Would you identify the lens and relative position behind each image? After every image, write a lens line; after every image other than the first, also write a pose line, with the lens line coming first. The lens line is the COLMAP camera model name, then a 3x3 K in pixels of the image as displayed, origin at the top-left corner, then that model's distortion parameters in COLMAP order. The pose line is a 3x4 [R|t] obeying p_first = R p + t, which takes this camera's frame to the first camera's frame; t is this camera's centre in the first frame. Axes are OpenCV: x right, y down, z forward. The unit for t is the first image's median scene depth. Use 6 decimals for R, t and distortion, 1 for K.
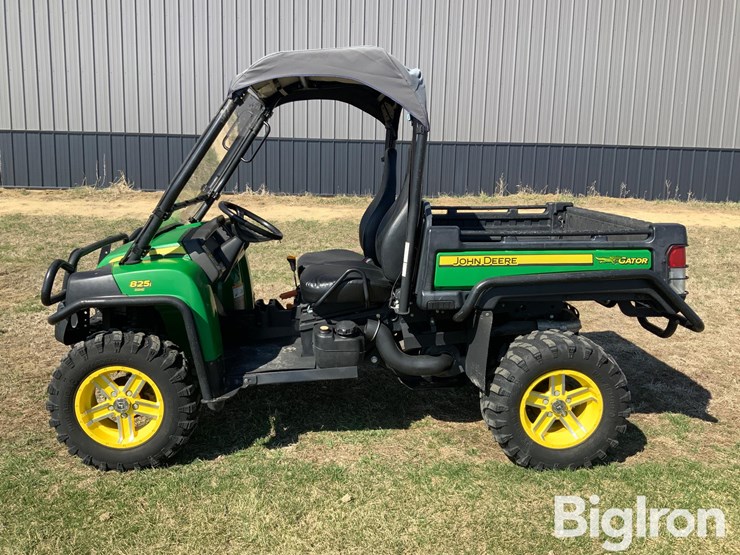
lens RADIAL K [[609.5, 0, 367.4], [0, 609.5, 275.0], [0, 0, 1]] dist [0.080058, -0.136898]
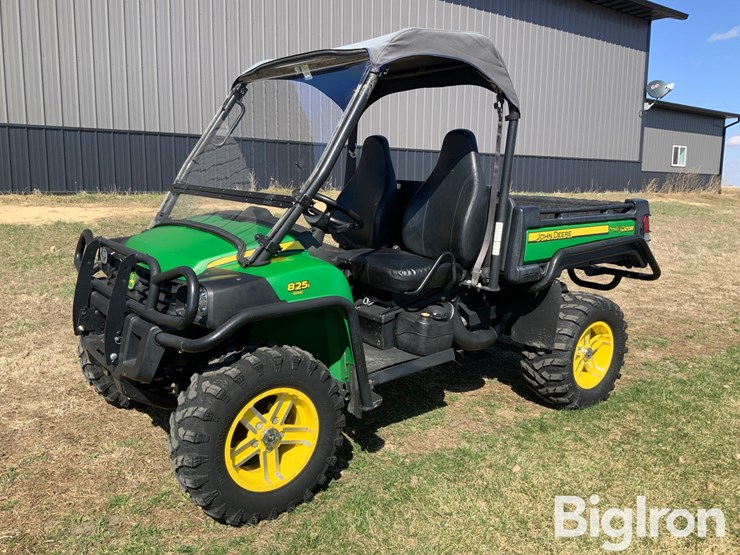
lens RADIAL K [[612.1, 0, 365.3], [0, 612.1, 277.8], [0, 0, 1]] dist [0.082944, -0.153517]
pose [[0.826574, -0.096196, 0.554547, -0.729043], [0.093232, 0.995076, 0.033647, -0.015636], [-0.555053, 0.023890, 0.831472, 0.240471]]
